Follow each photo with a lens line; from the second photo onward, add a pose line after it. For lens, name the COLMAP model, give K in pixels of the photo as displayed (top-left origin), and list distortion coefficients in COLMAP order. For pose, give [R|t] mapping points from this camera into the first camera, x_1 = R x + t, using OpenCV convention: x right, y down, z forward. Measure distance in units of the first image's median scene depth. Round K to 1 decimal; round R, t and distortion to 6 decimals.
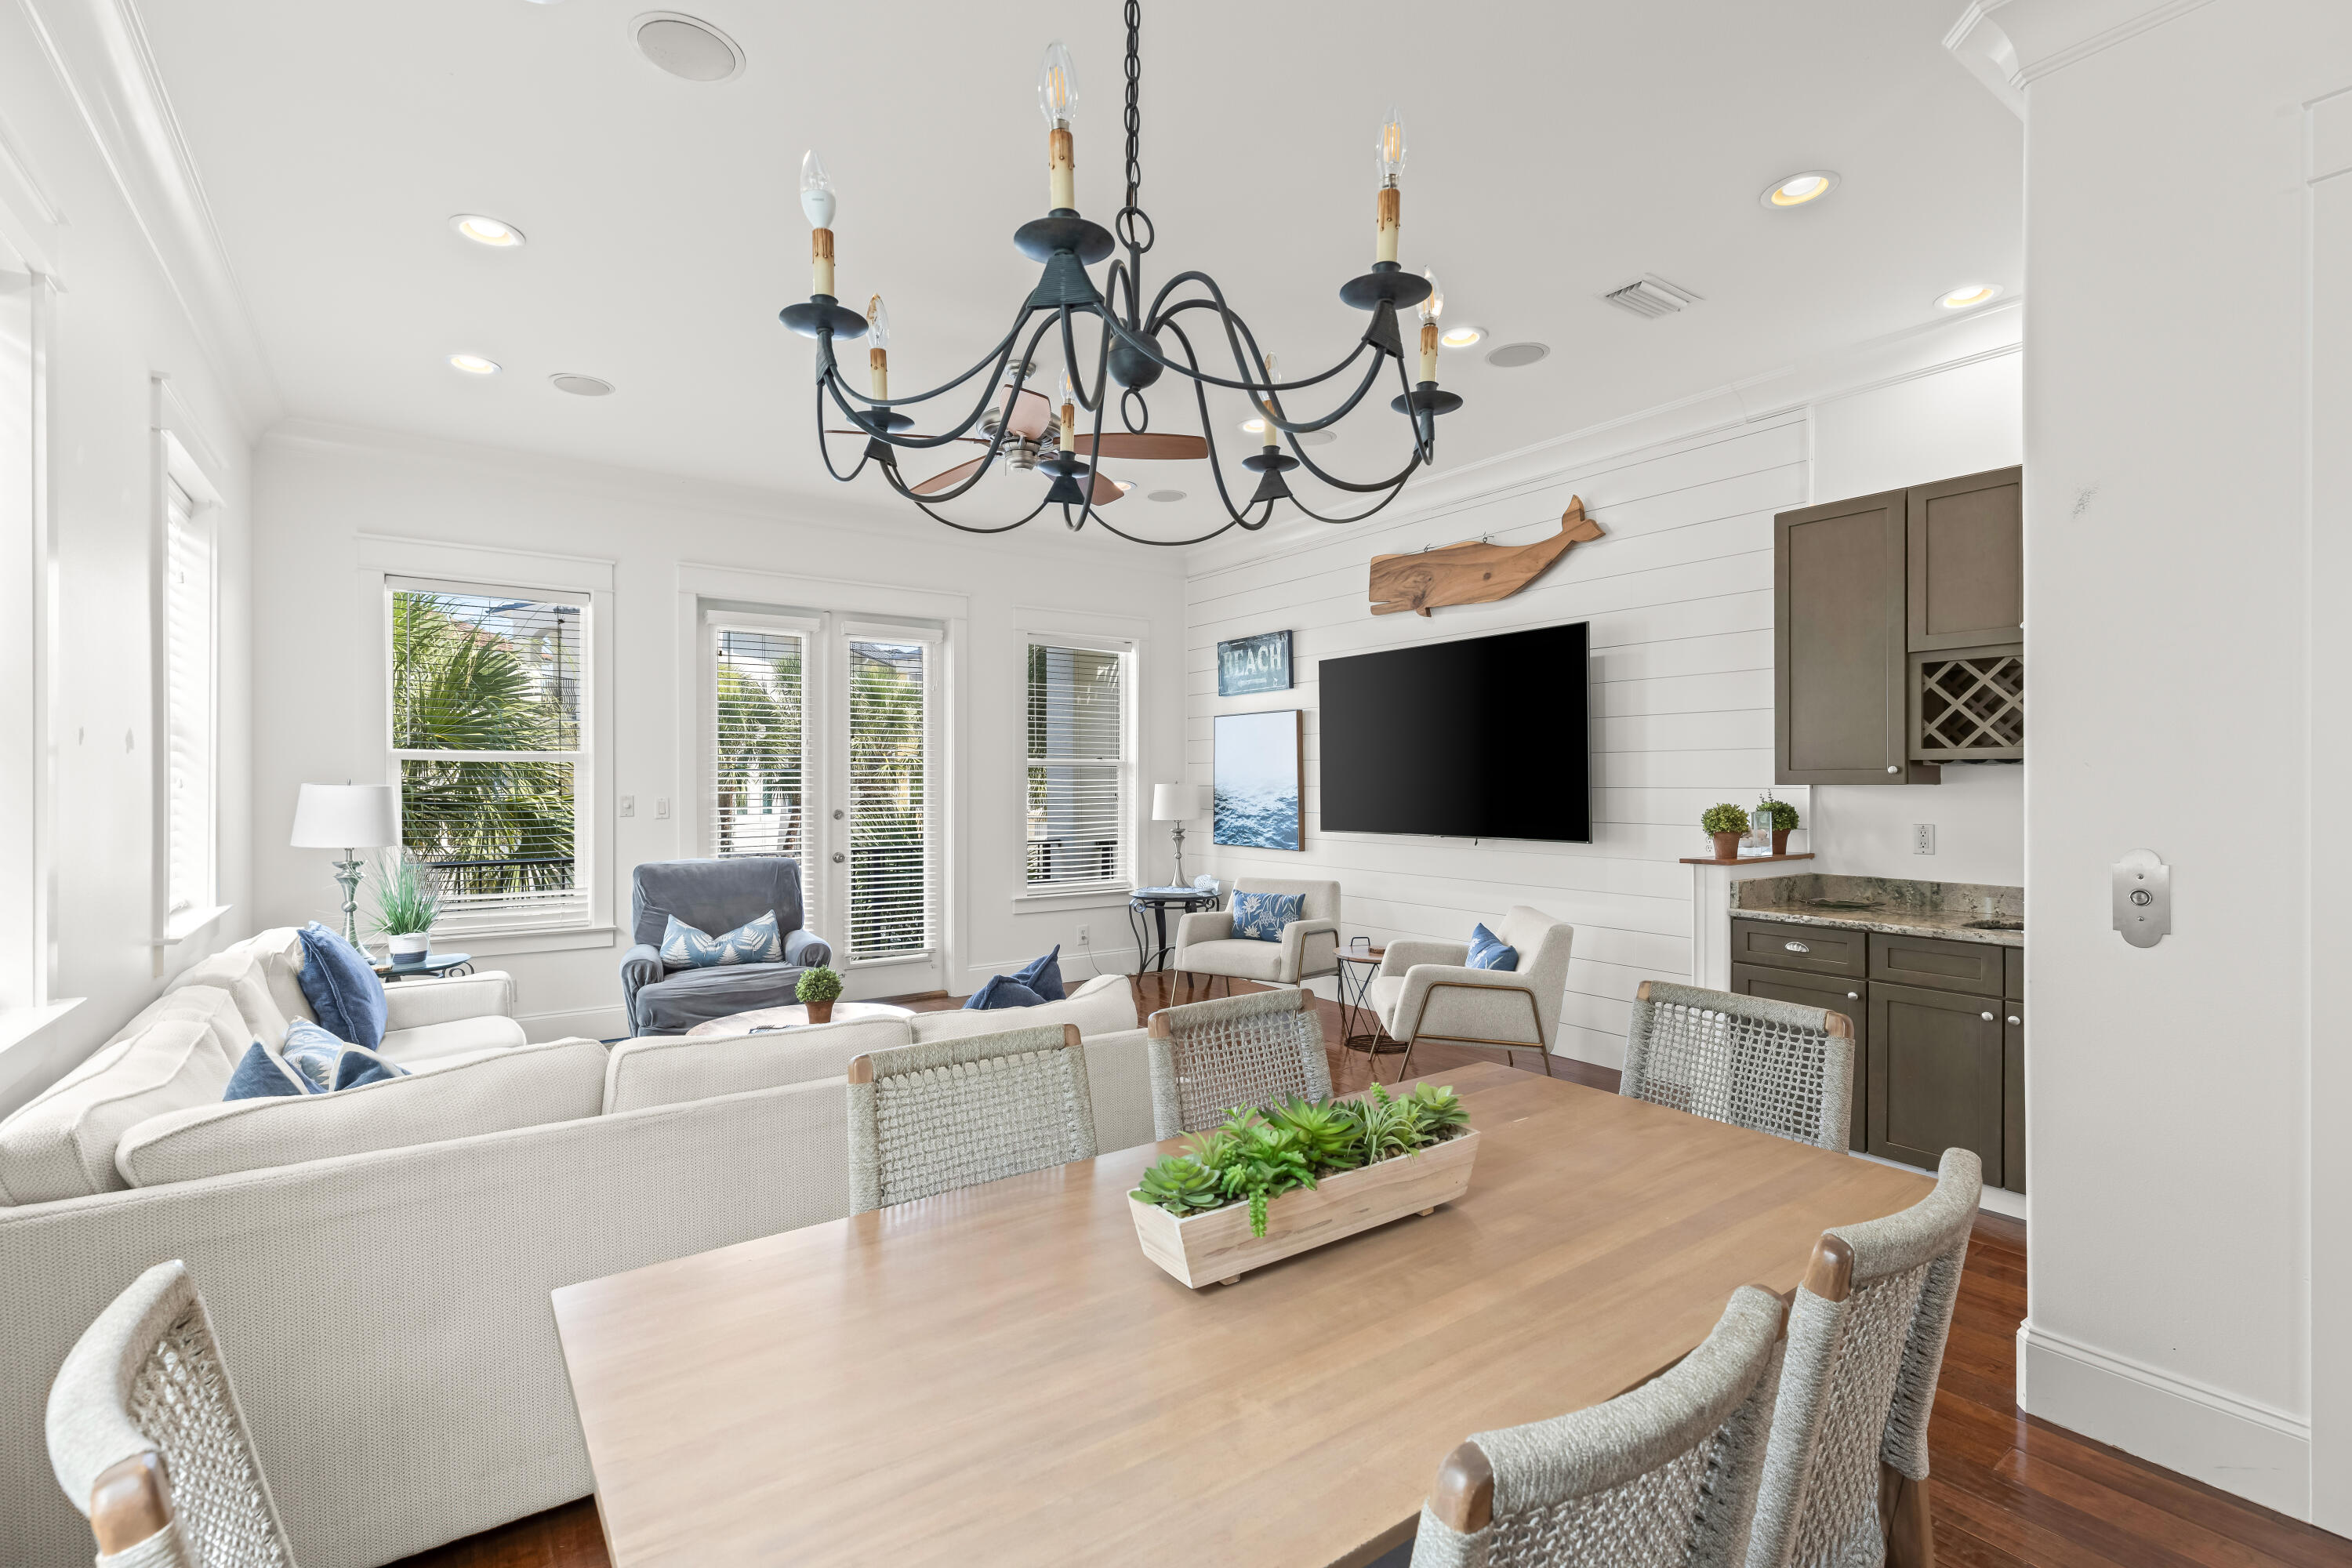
lens RADIAL K [[1062.2, 0, 1191.4], [0, 1062.2, 778.0], [0, 0, 1]] dist [0.004544, 0.000524]
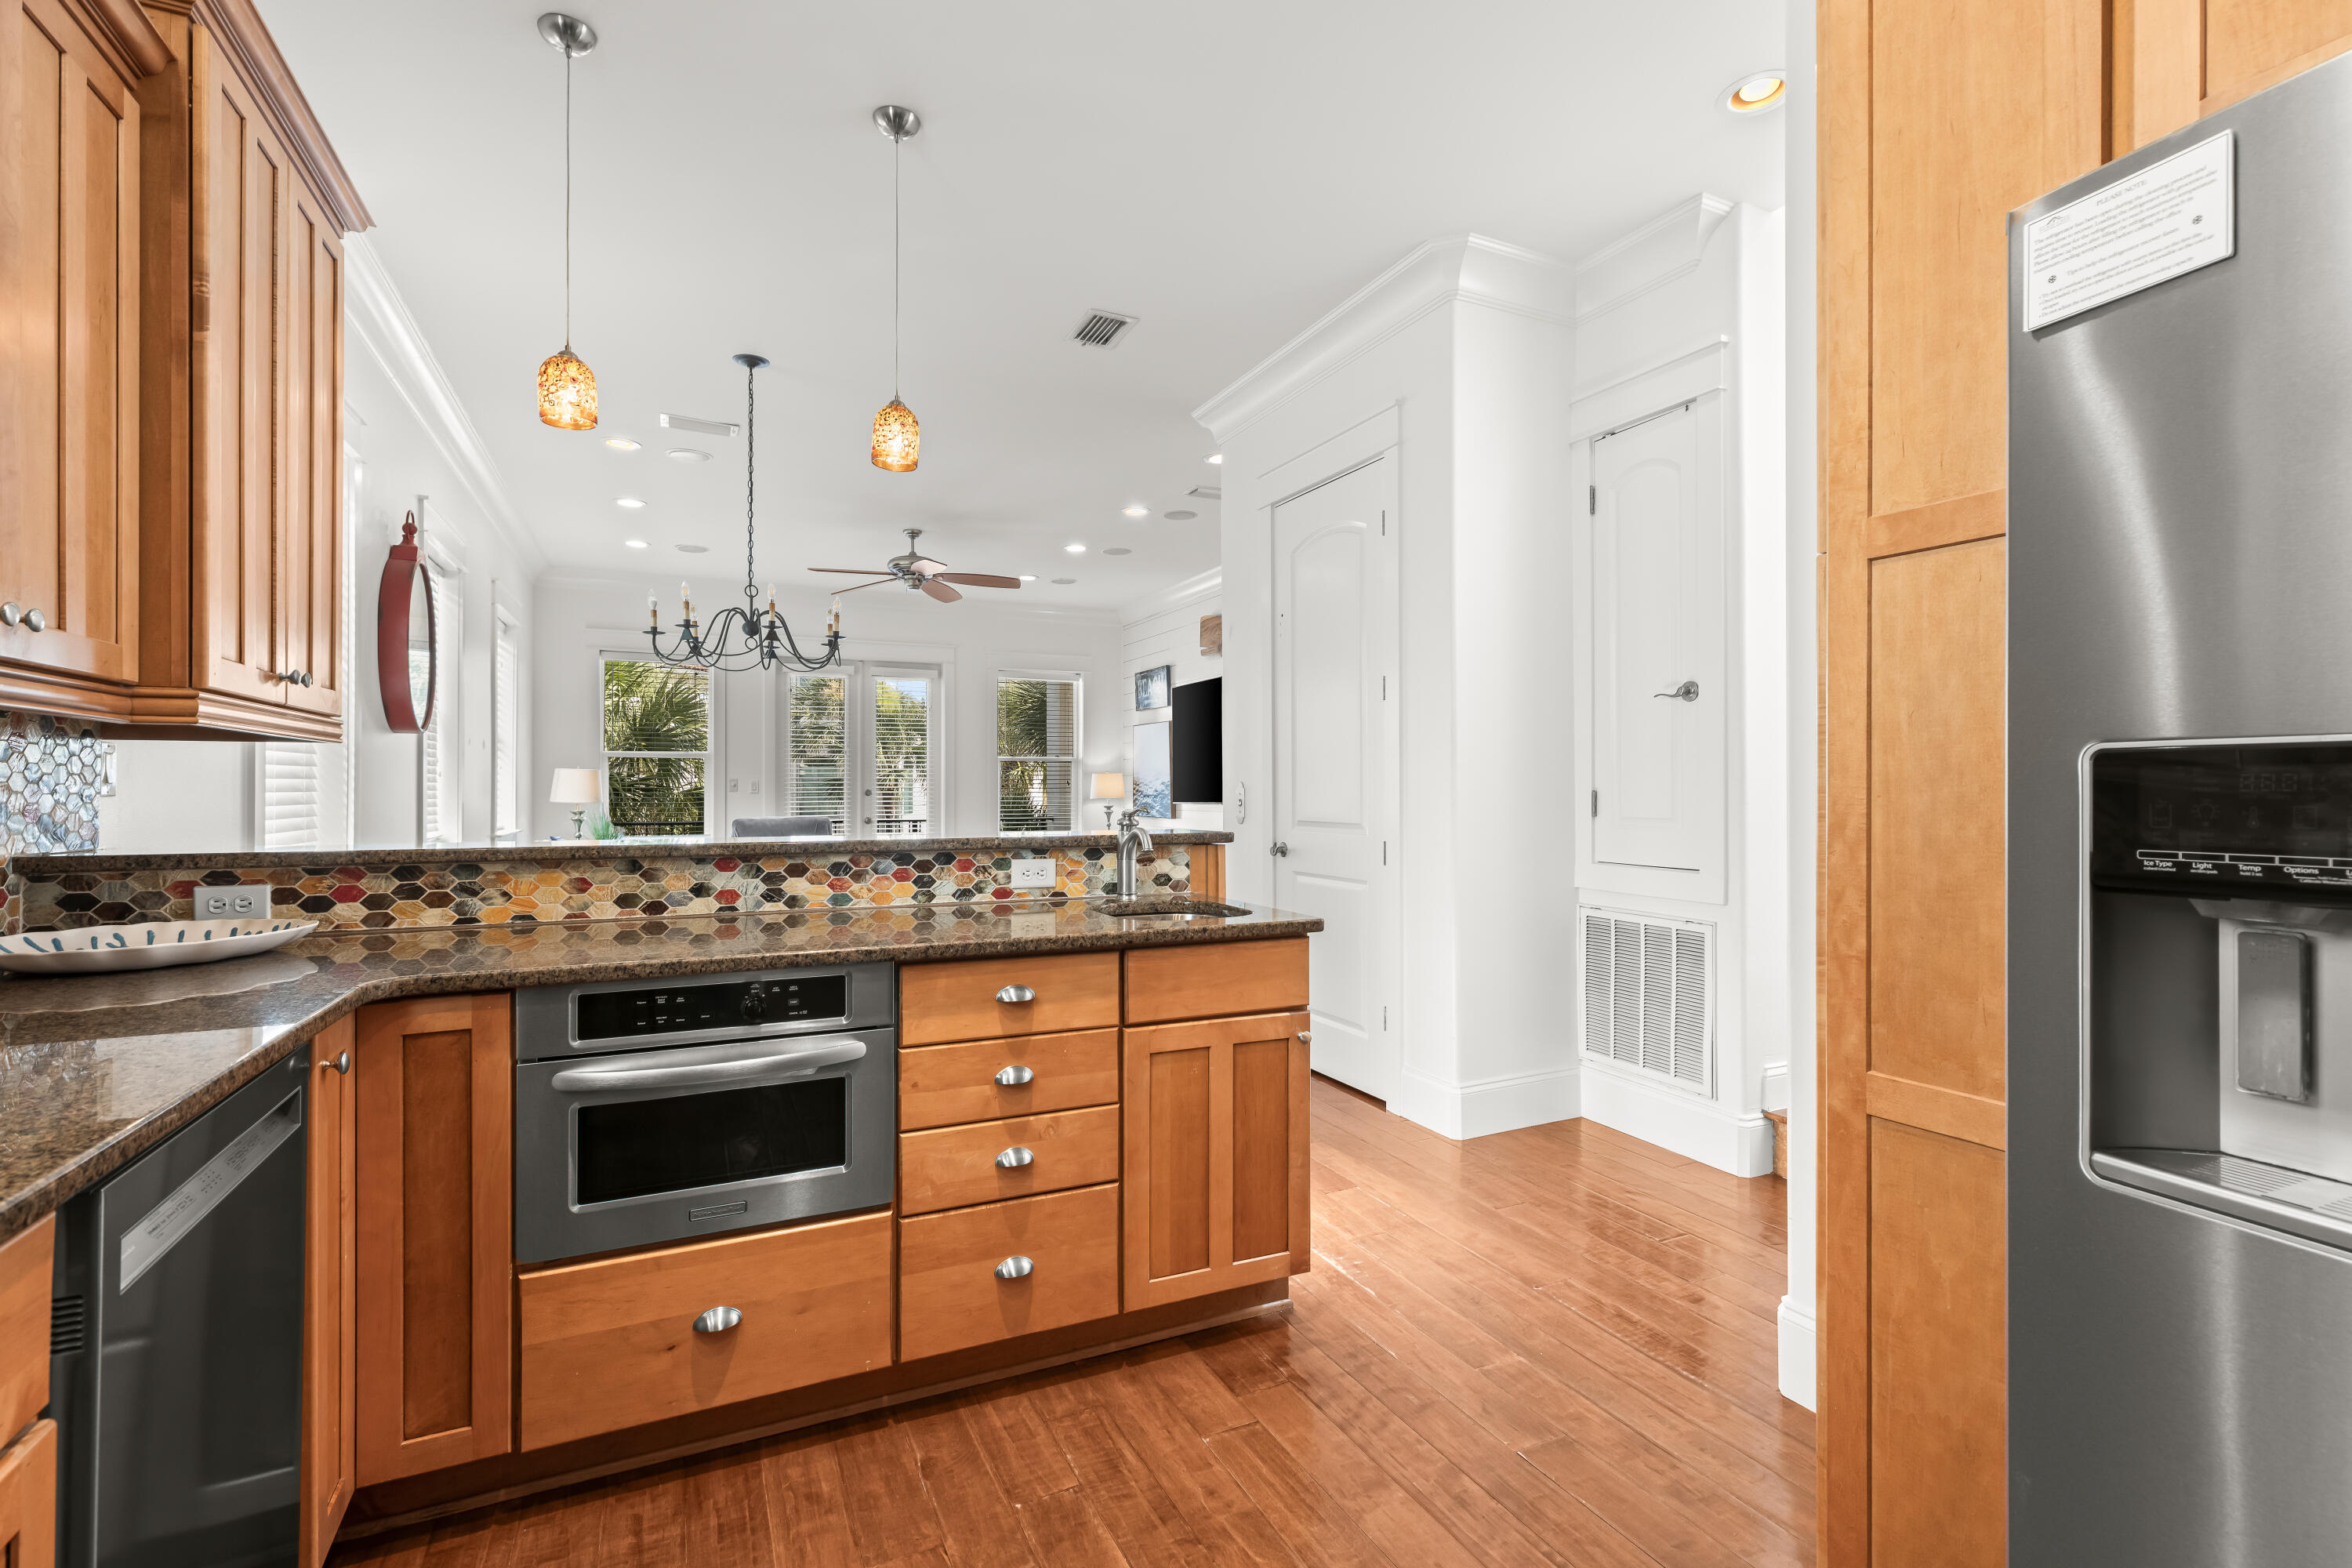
lens RADIAL K [[1062.2, 0, 1196.3], [0, 1062.2, 778.4], [0, 0, 1]] dist [0.004544, 0.000524]
pose [[0.985679, -0.001988, -0.168618, 0.503632], [0.000962, 0.999981, -0.006166, 0.030393], [0.168627, 0.005916, 0.985662, -0.557969]]
